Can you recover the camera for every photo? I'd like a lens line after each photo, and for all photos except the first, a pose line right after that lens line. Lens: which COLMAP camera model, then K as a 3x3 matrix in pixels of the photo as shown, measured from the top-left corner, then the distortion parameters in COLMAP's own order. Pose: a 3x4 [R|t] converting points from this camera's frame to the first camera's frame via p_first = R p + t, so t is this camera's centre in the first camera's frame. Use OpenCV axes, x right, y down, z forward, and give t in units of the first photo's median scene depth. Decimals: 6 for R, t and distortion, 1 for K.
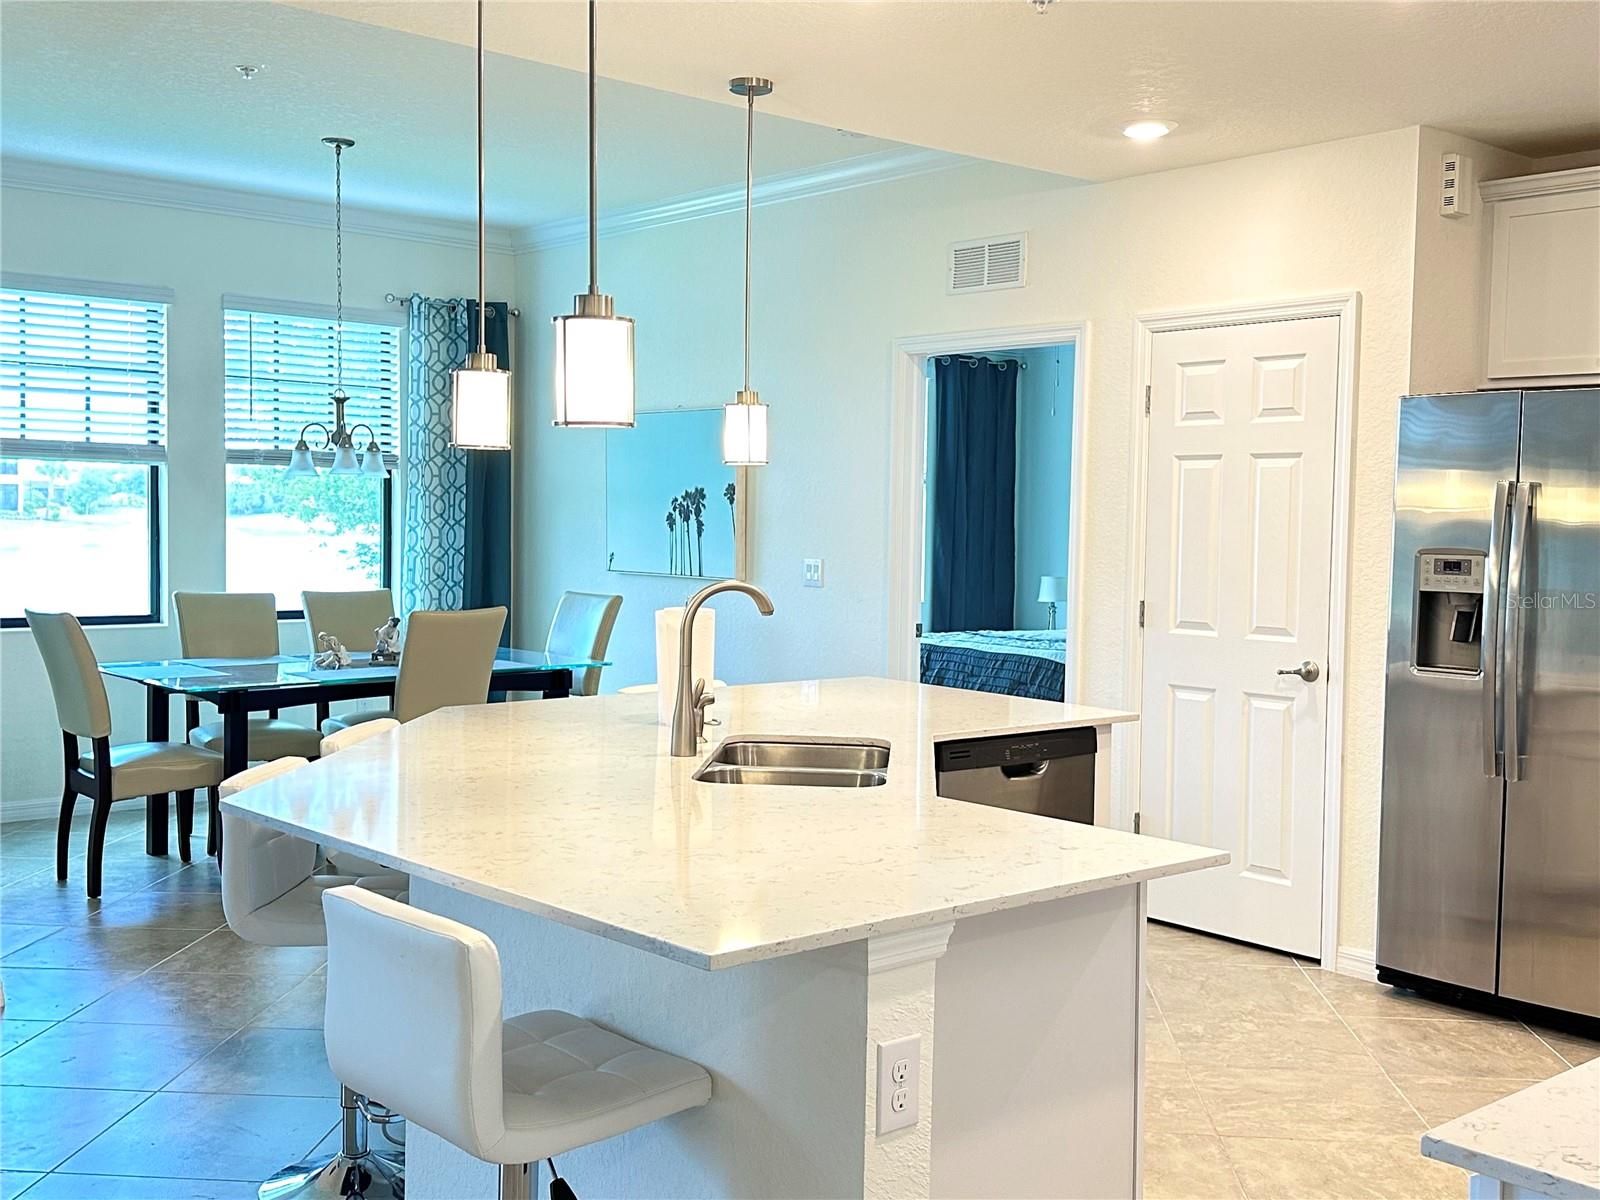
lens RADIAL K [[1680.8, 0, 812.2], [0, 1680.8, 600.3], [0, 0, 1]] dist [0.078013, 0.000000]
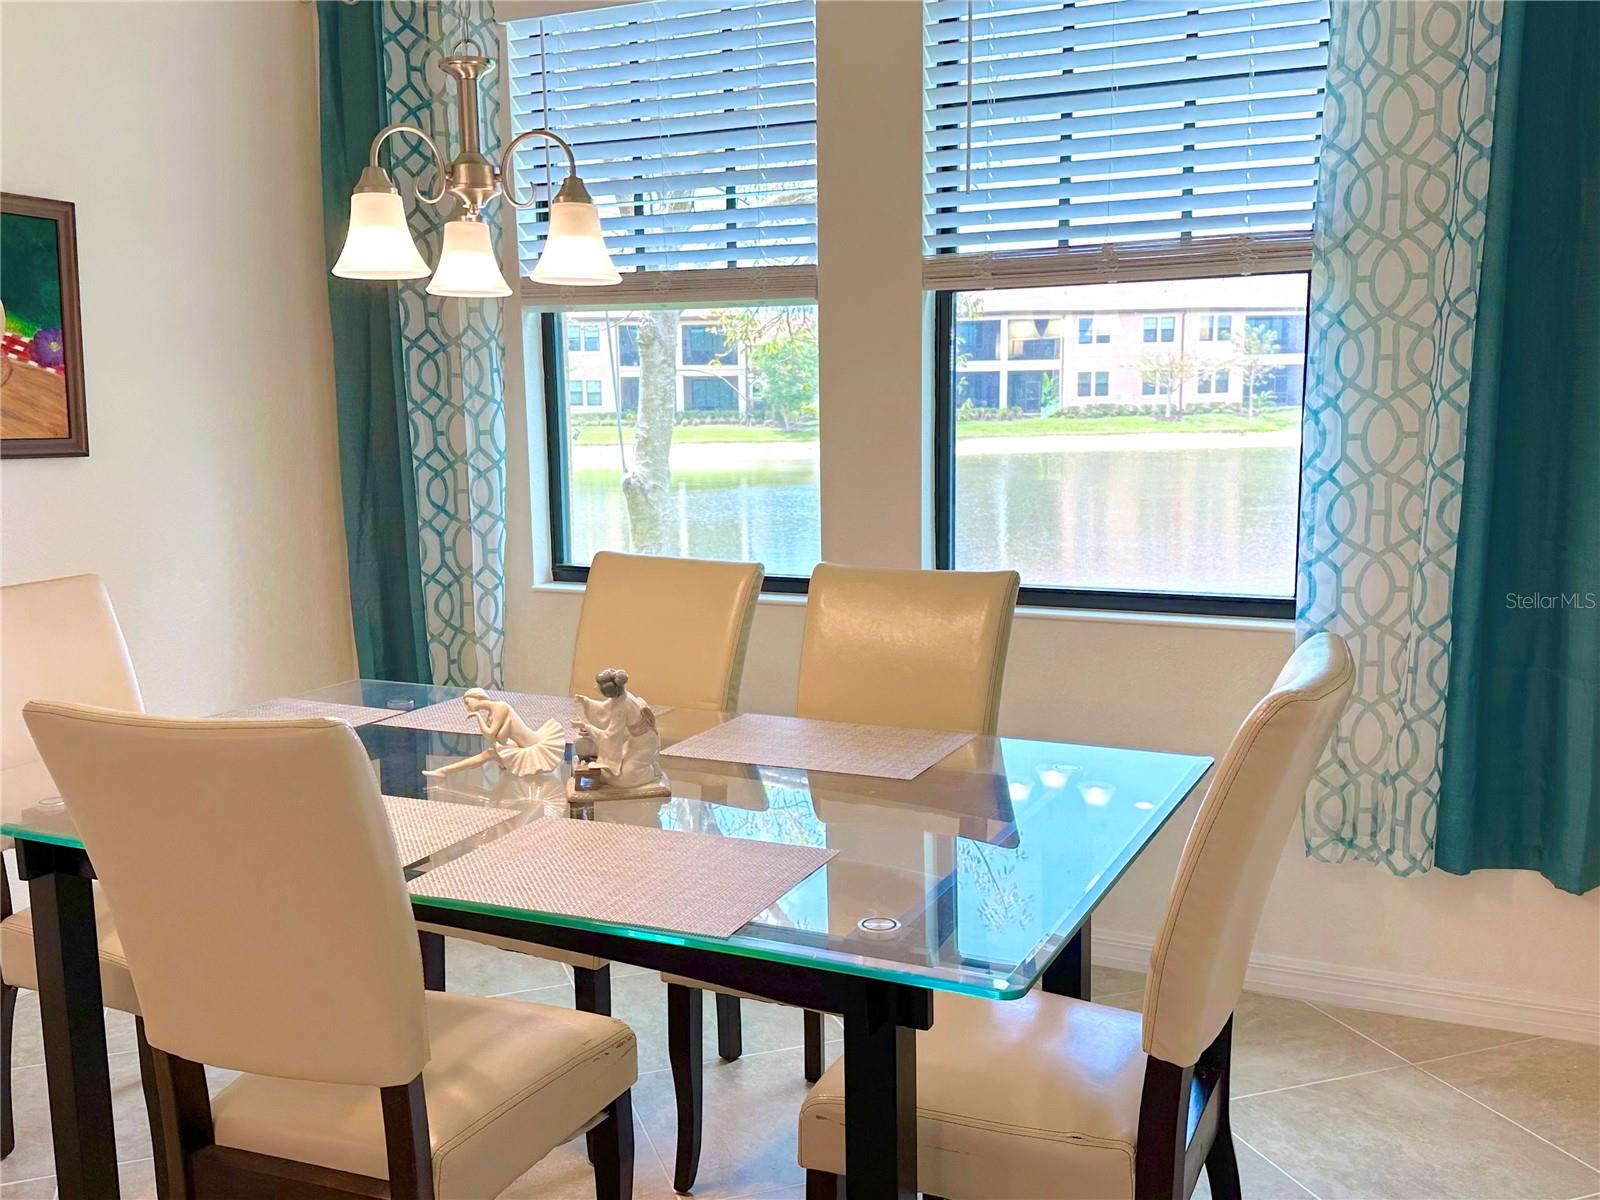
lens RADIAL K [[1495.7, 0, 804.9], [0, 1495.7, 607.0], [0, 0, 1]] dist [0.045445, 0.000000]
pose [[0.398998, 0.106310, -0.910768, 0.055641], [-0.025016, 0.994149, 0.105083, -0.034524], [0.916611, -0.019145, 0.399322, 0.841634]]
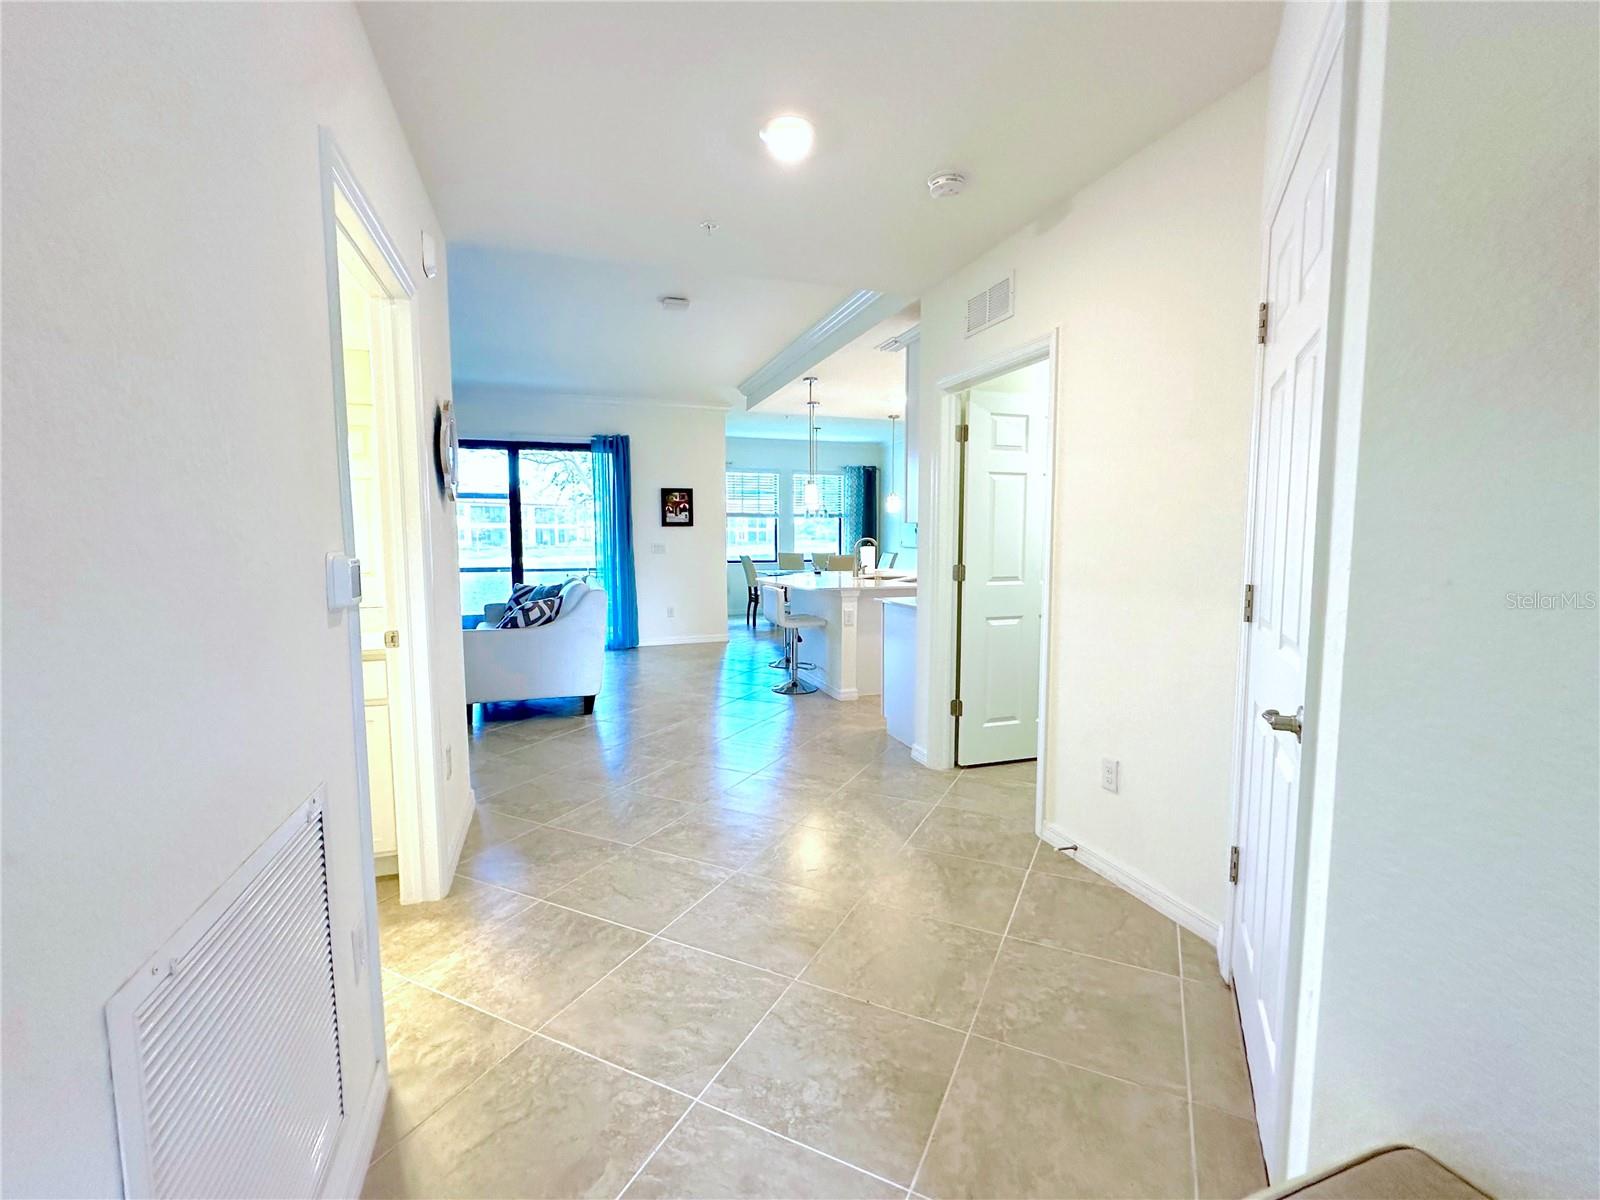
lens RADIAL K [[707.8, 0, 802.8], [0, 707.8, 601.2], [0, 0, 1]] dist [0.005854, 0.000729]
pose [[0.926277, 0.015578, -0.376522, 0.245691], [-0.002341, 0.999364, 0.035587, 0.043709], [0.376836, -0.032082, 0.925724, -0.390533]]
